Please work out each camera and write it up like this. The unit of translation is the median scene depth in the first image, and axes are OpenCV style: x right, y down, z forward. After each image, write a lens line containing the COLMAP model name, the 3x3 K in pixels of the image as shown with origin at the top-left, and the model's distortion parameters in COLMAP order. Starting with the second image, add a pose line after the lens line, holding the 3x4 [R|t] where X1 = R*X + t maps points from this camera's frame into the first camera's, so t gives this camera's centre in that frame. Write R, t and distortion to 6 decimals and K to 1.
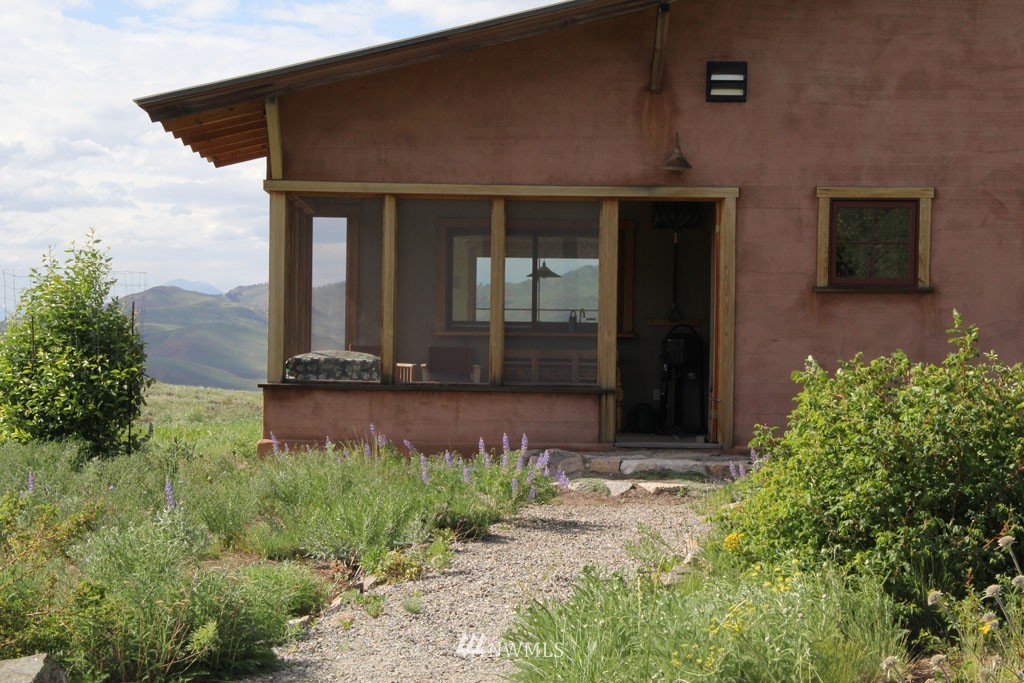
lens RADIAL K [[1980.8, 0, 511.5], [0, 1980.8, 341.6], [0, 0, 1]] dist [0.349726, 0.000000]
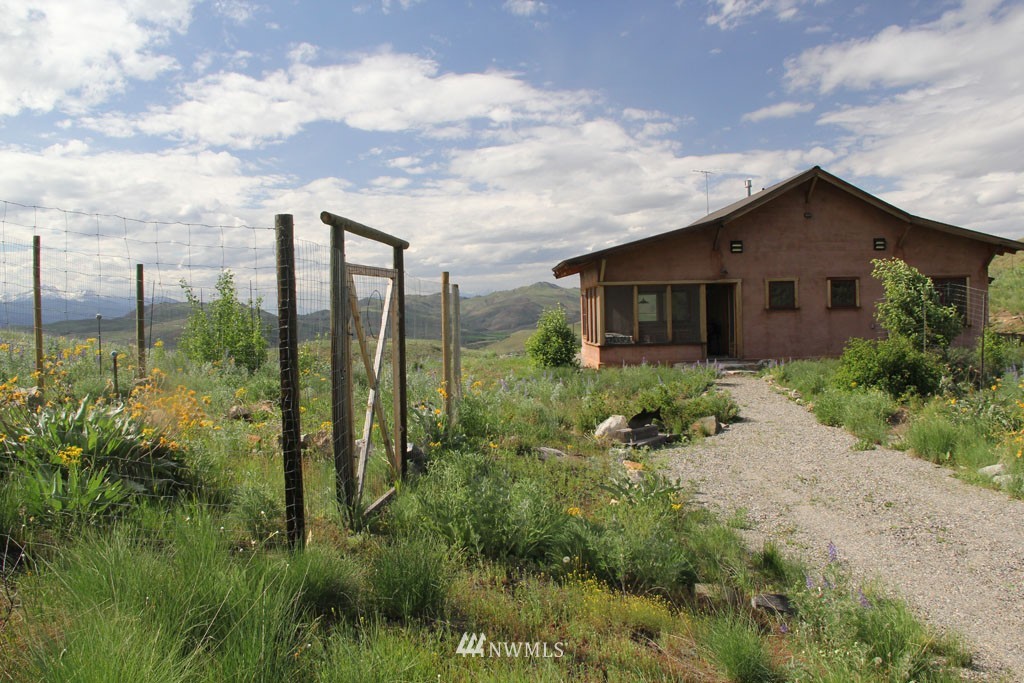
lens RADIAL K [[848.4, 0, 513.4], [0, 848.4, 337.4], [0, 0, 1]] dist [-0.171725, 0.127886]
pose [[0.999118, -0.040803, 0.009894, -0.274236], [0.040497, 0.998750, 0.029300, -0.037360], [-0.011077, -0.028873, 0.999522, -0.360493]]
